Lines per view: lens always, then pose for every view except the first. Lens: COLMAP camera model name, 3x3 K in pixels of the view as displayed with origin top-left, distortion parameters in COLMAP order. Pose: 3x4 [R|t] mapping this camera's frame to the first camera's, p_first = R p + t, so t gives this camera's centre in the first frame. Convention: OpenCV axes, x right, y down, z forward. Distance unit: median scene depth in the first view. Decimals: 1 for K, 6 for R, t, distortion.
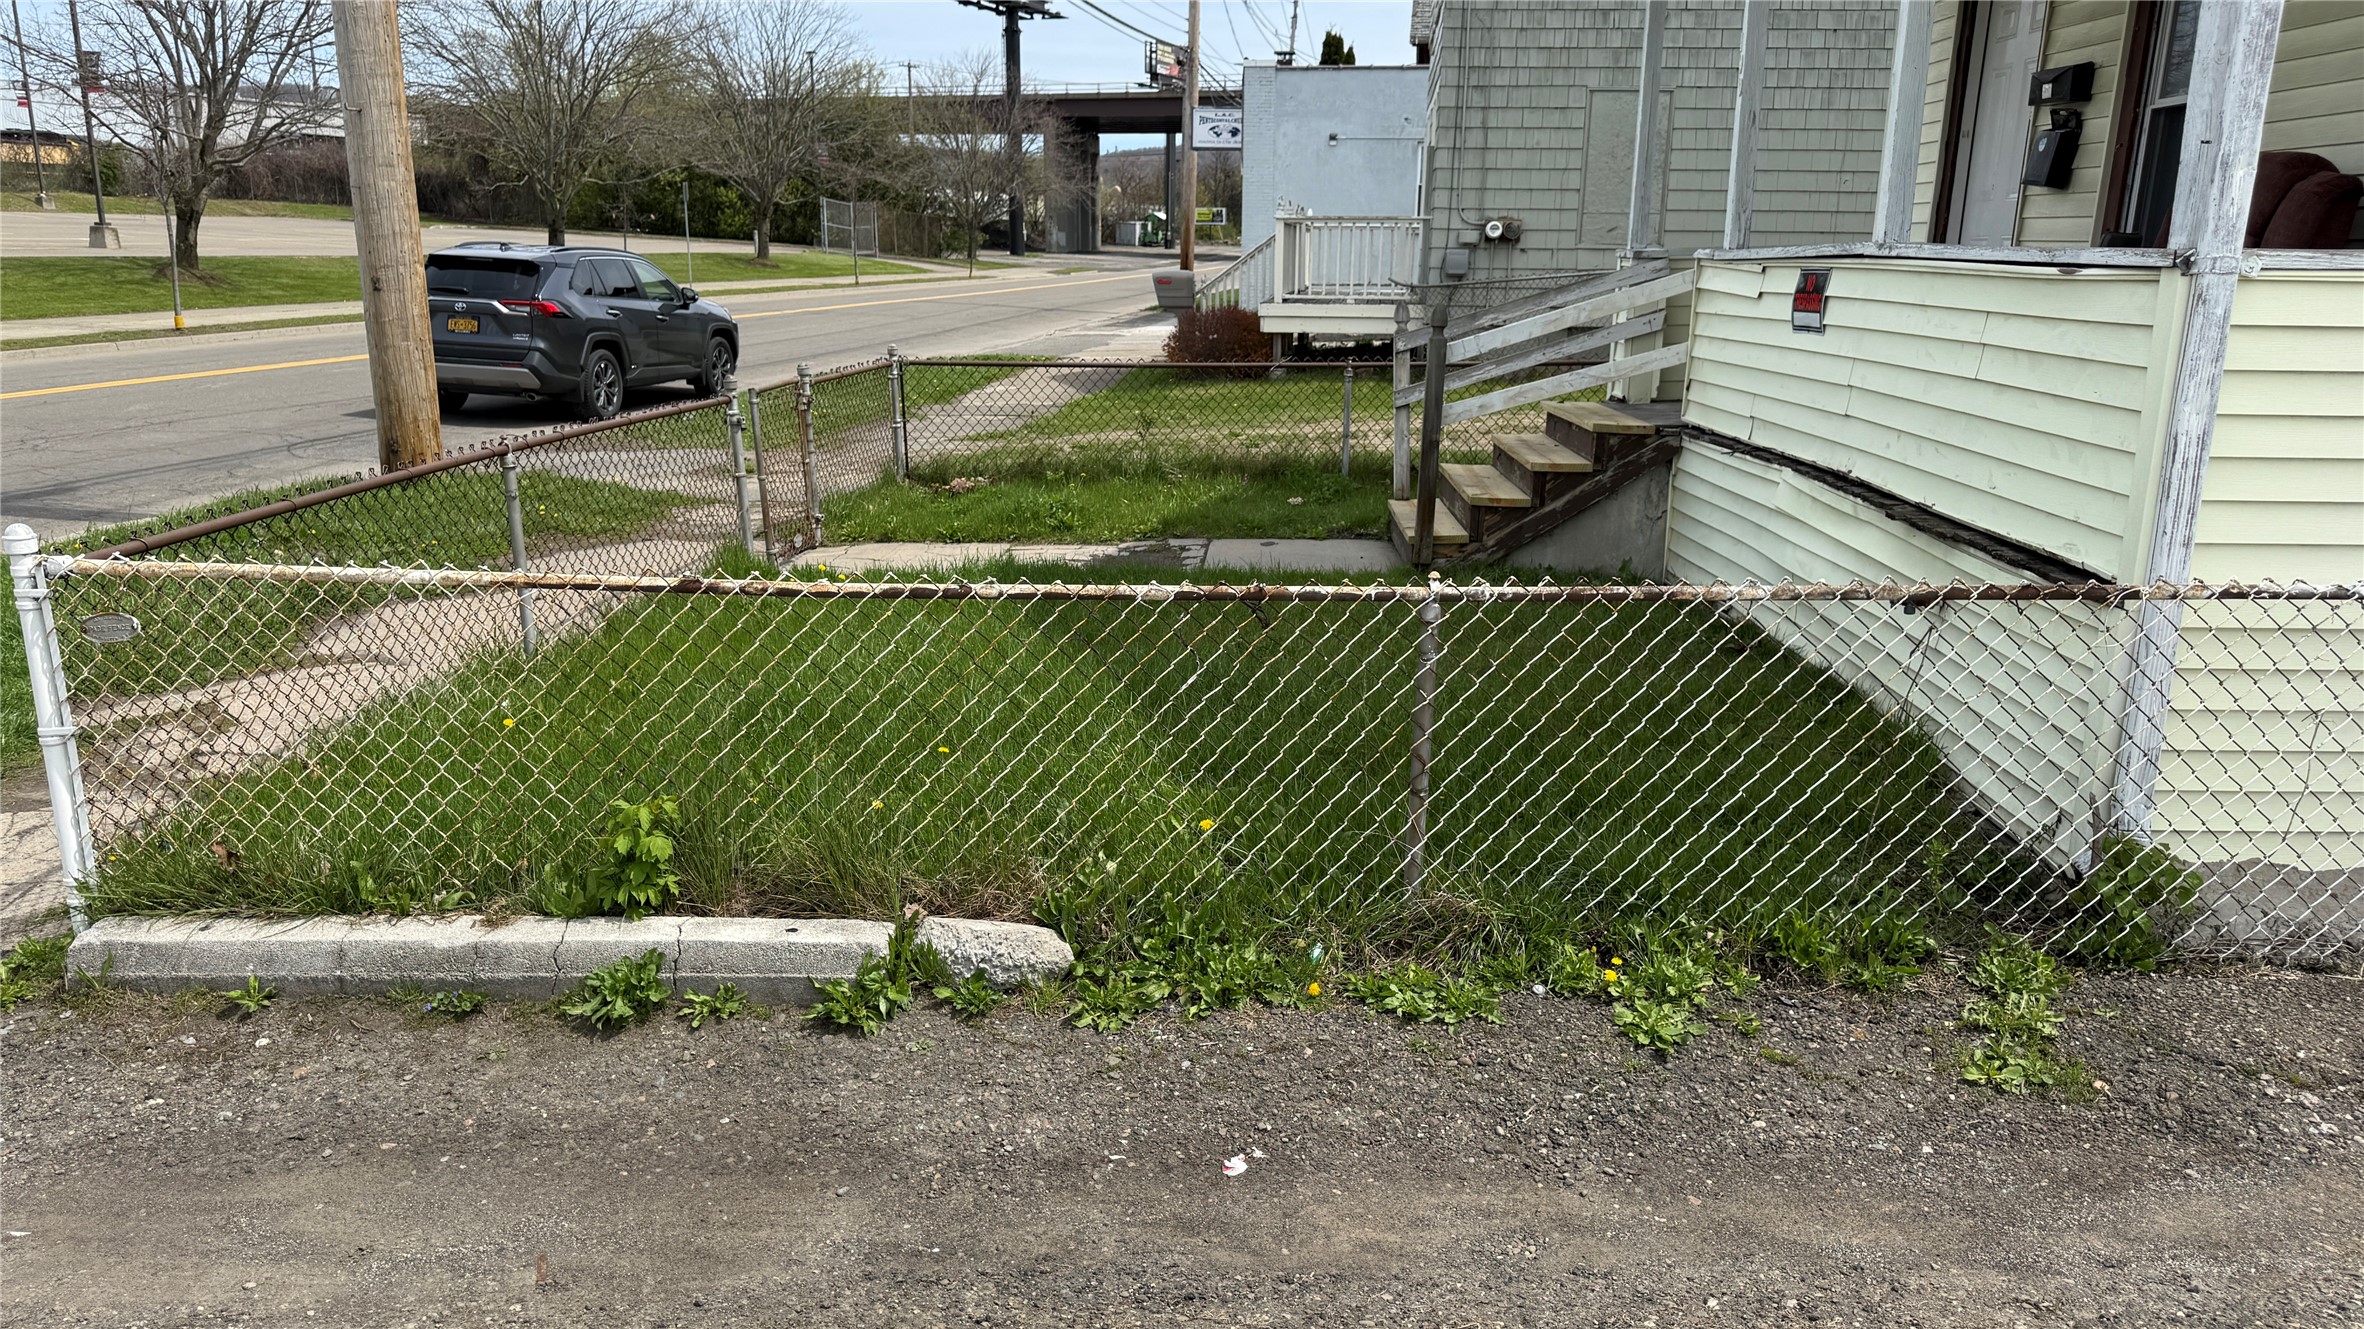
lens RADIAL K [[1664.8, 0, 1214.9], [0, 1664.8, 672.0], [0, 0, 1]] dist [0.132174, -0.234461]
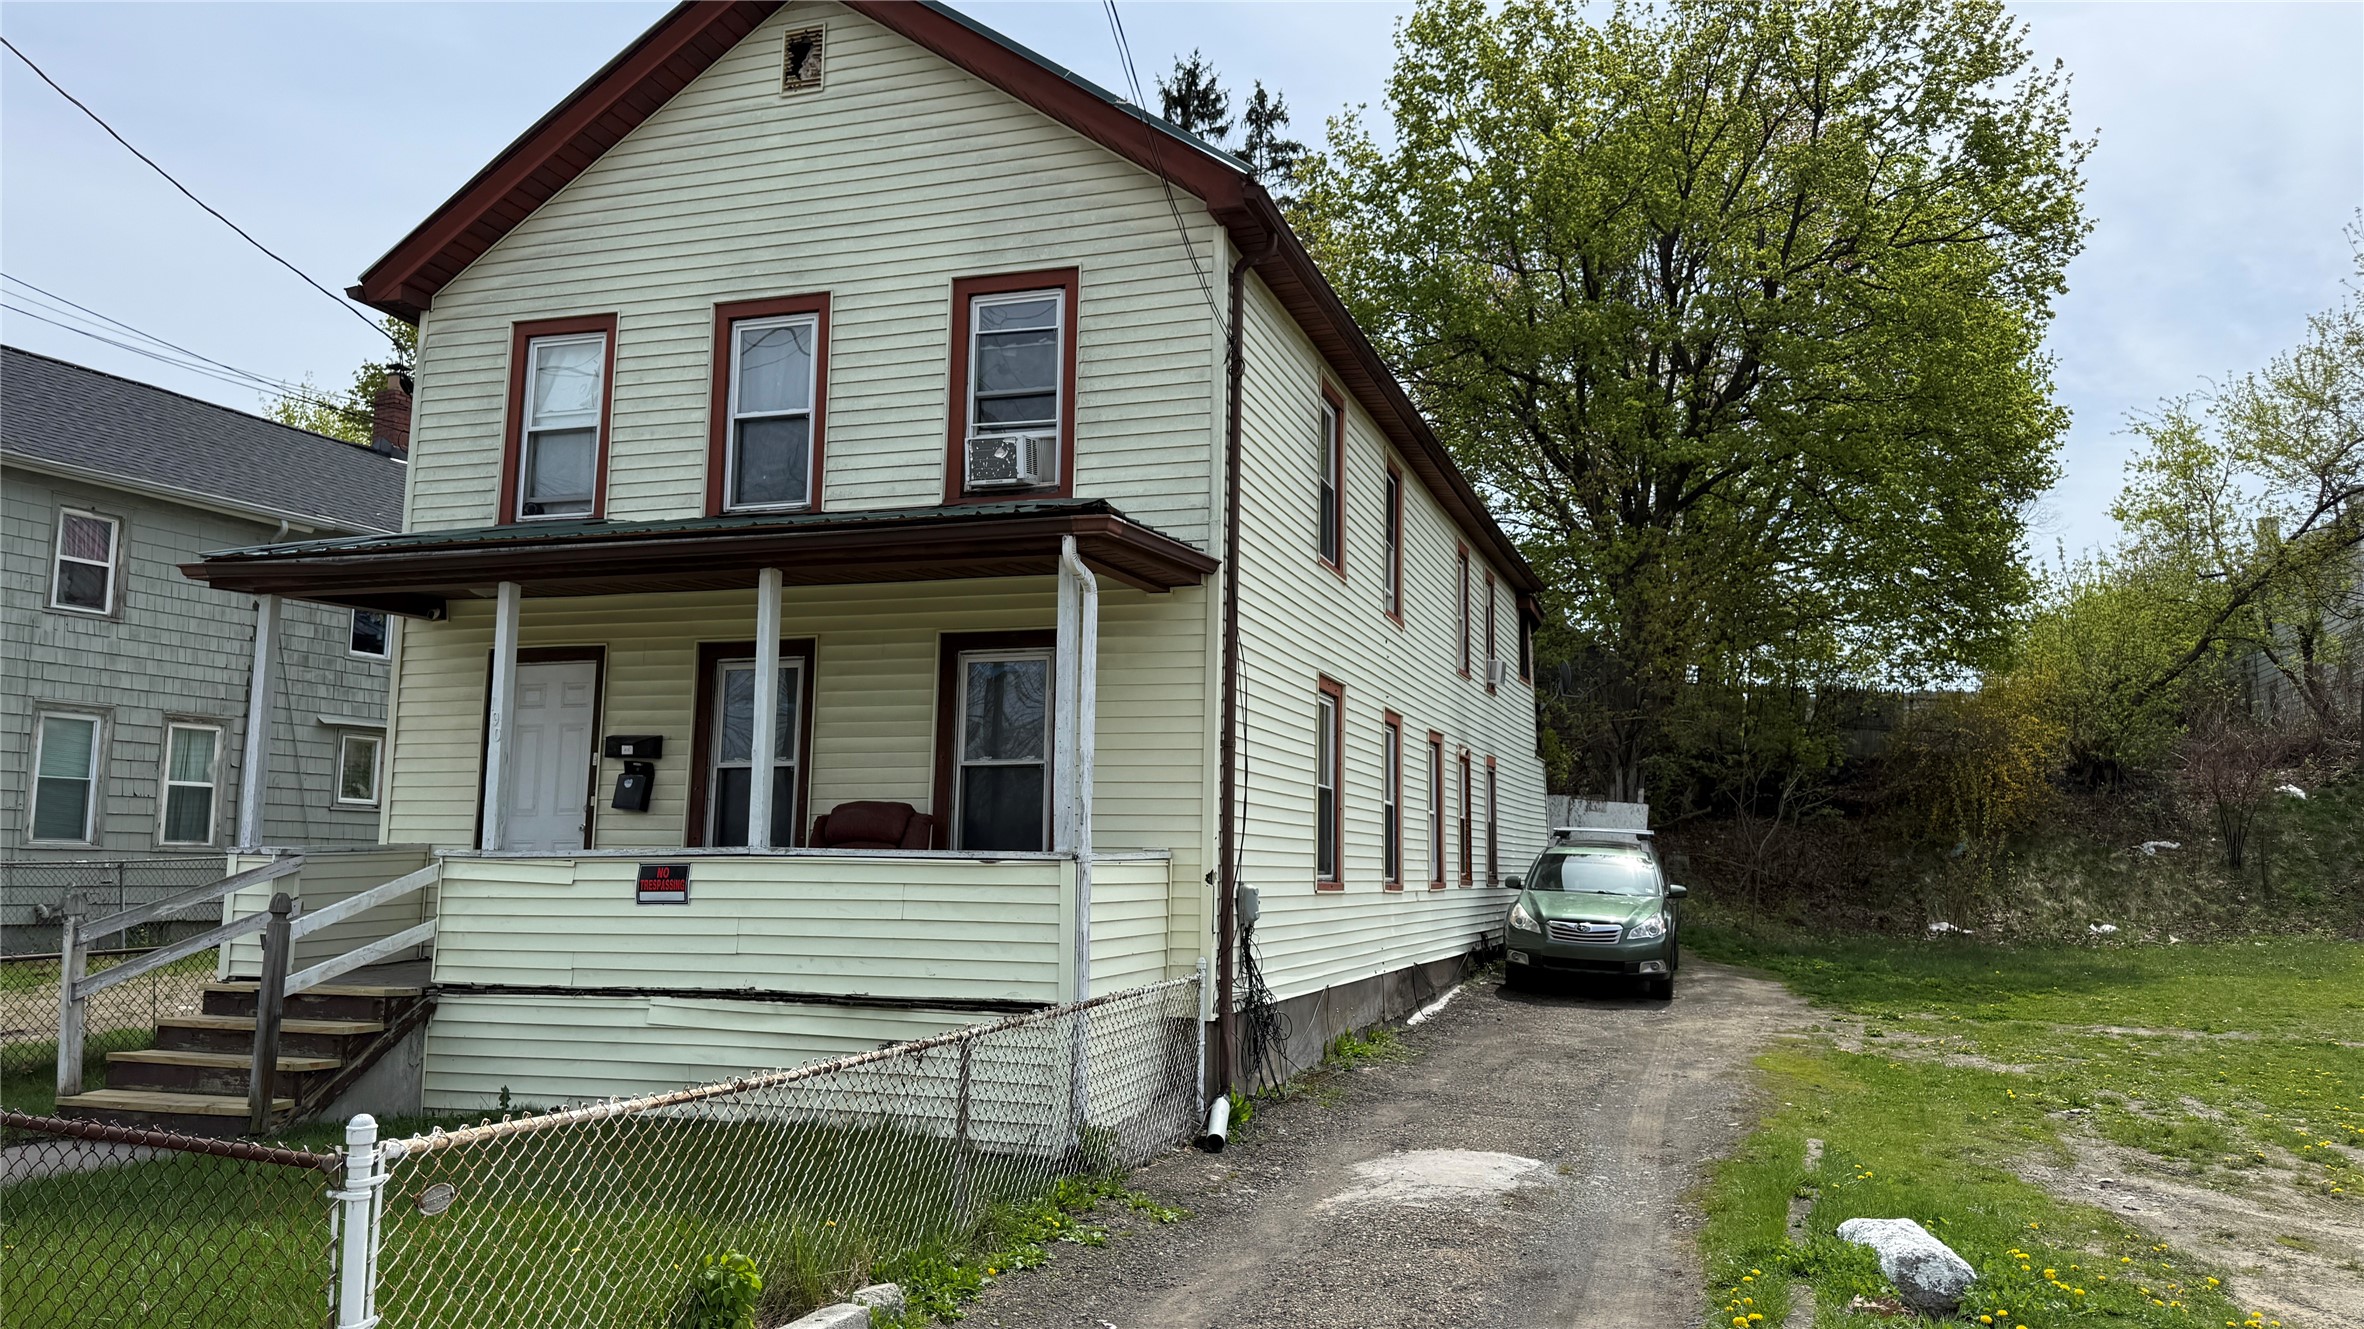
lens RADIAL K [[1664.8, 0, 1214.9], [0, 1664.8, 672.0], [0, 0, 1]] dist [0.132174, -0.234461]
pose [[0.305544, 0.101793, 0.946721, -0.788511], [0.223672, 0.958775, -0.175277, -0.021283], [-0.925534, 0.265310, 0.270179, 0.066568]]
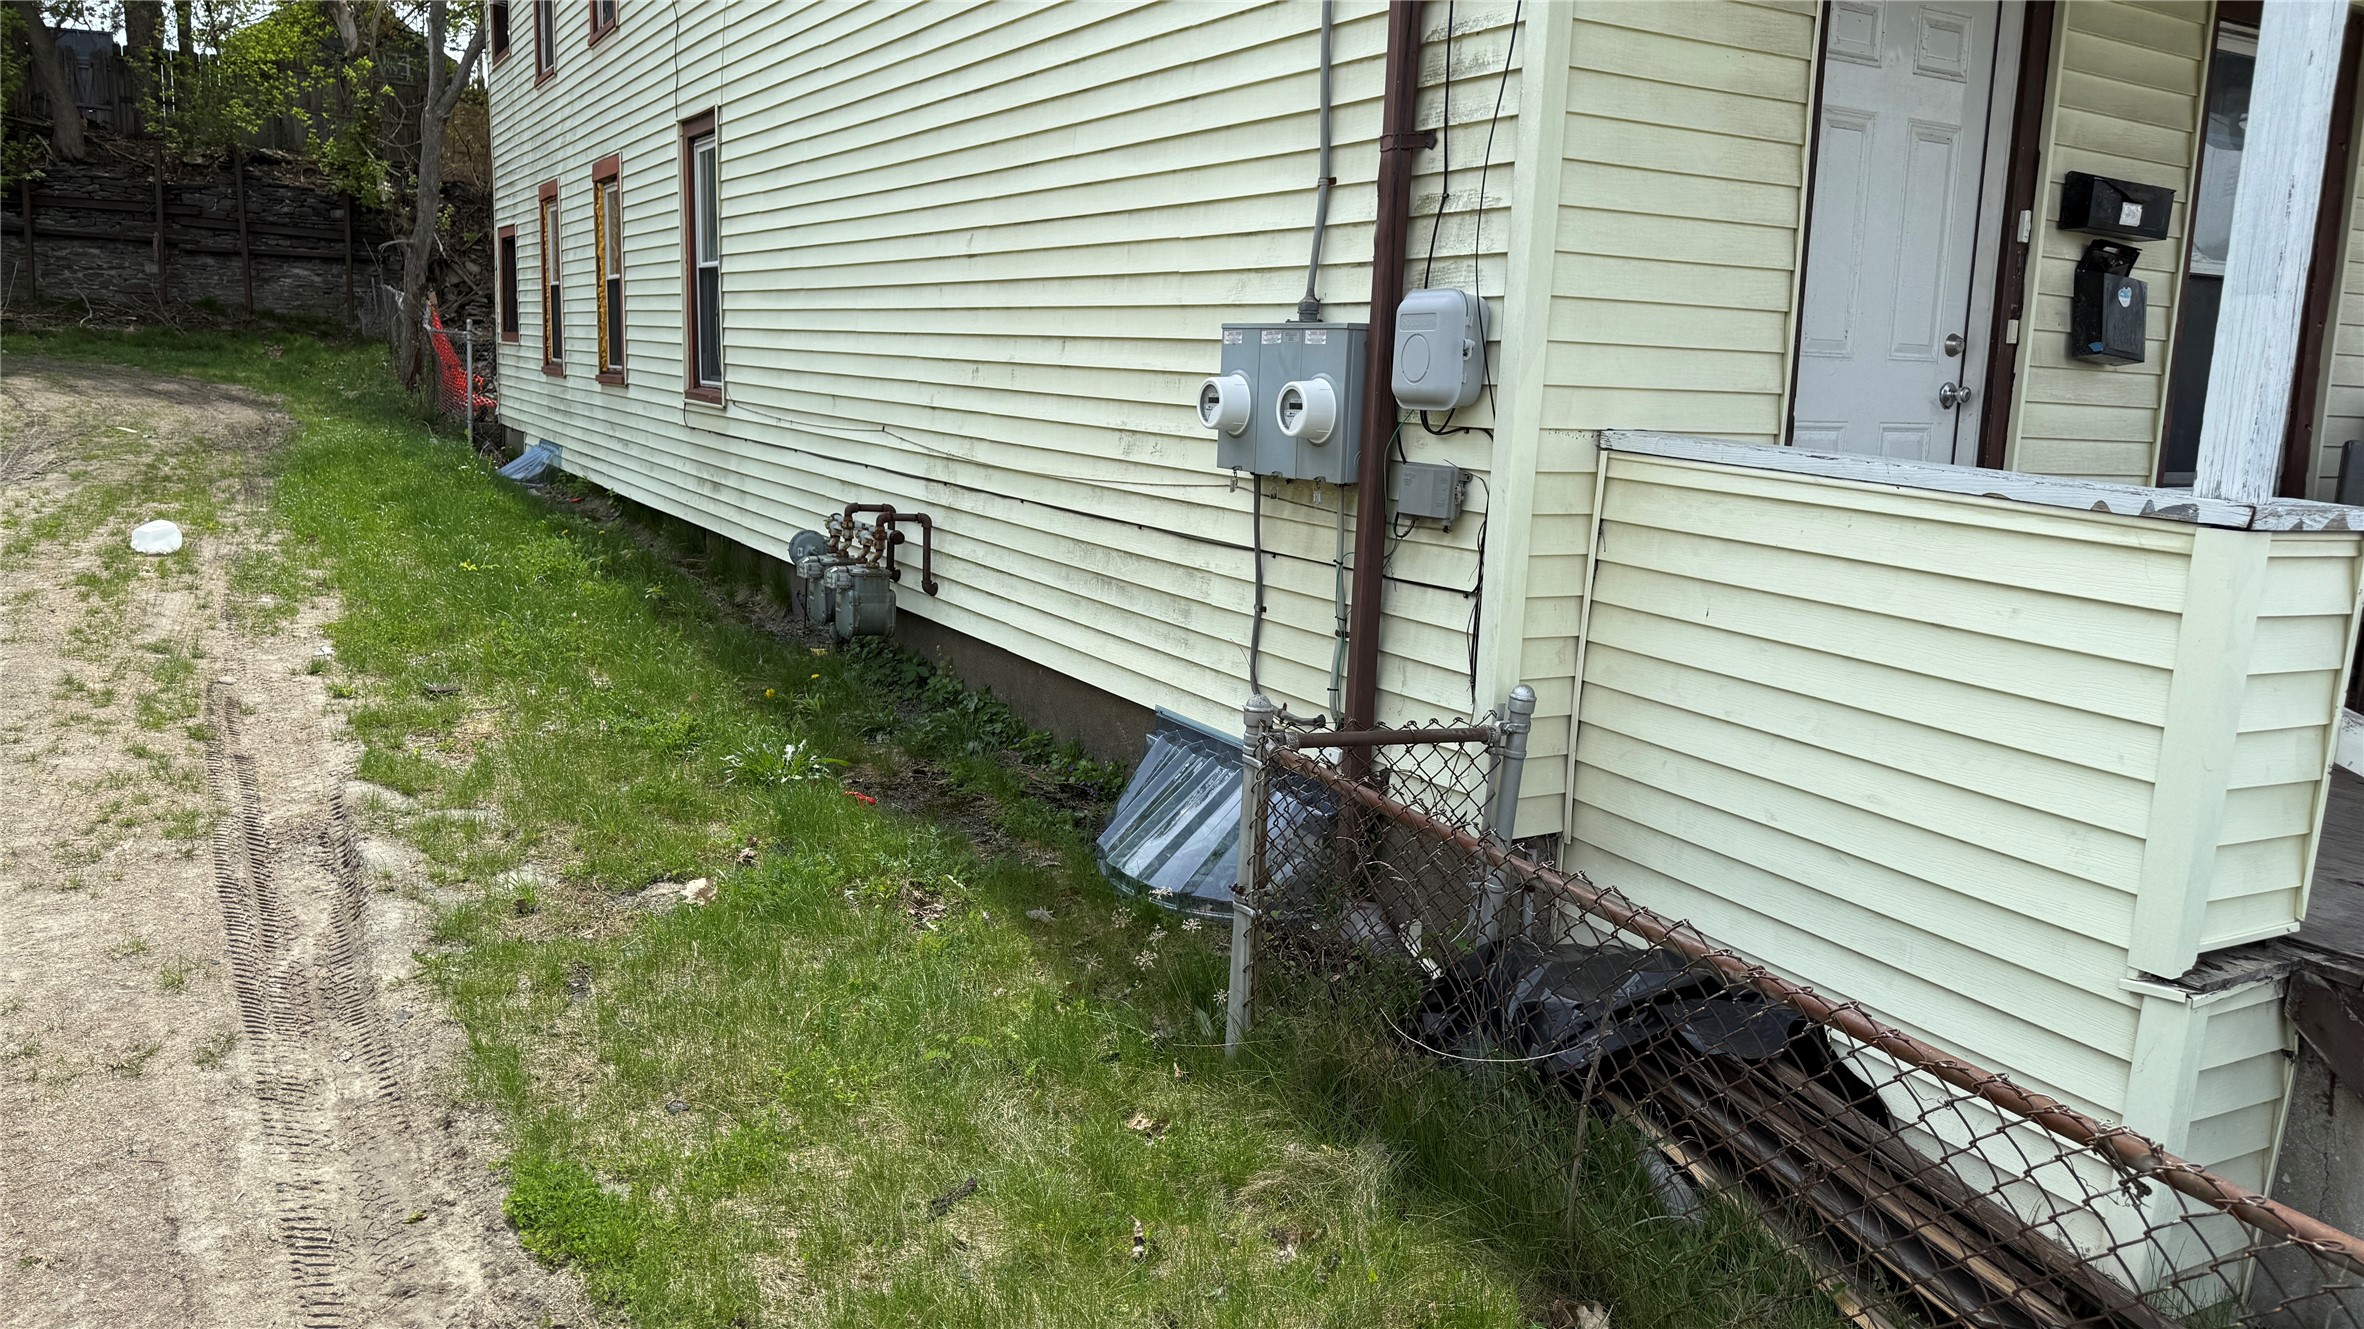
lens RADIAL K [[1664.8, 0, 1214.9], [0, 1664.8, 672.0], [0, 0, 1]] dist [0.132174, -0.234461]
pose [[-0.501569, -0.186767, 0.844717, 0.084320], [0.160966, 0.939221, 0.303239, -0.420891], [-0.850011, 0.288066, -0.441021, 1.591275]]
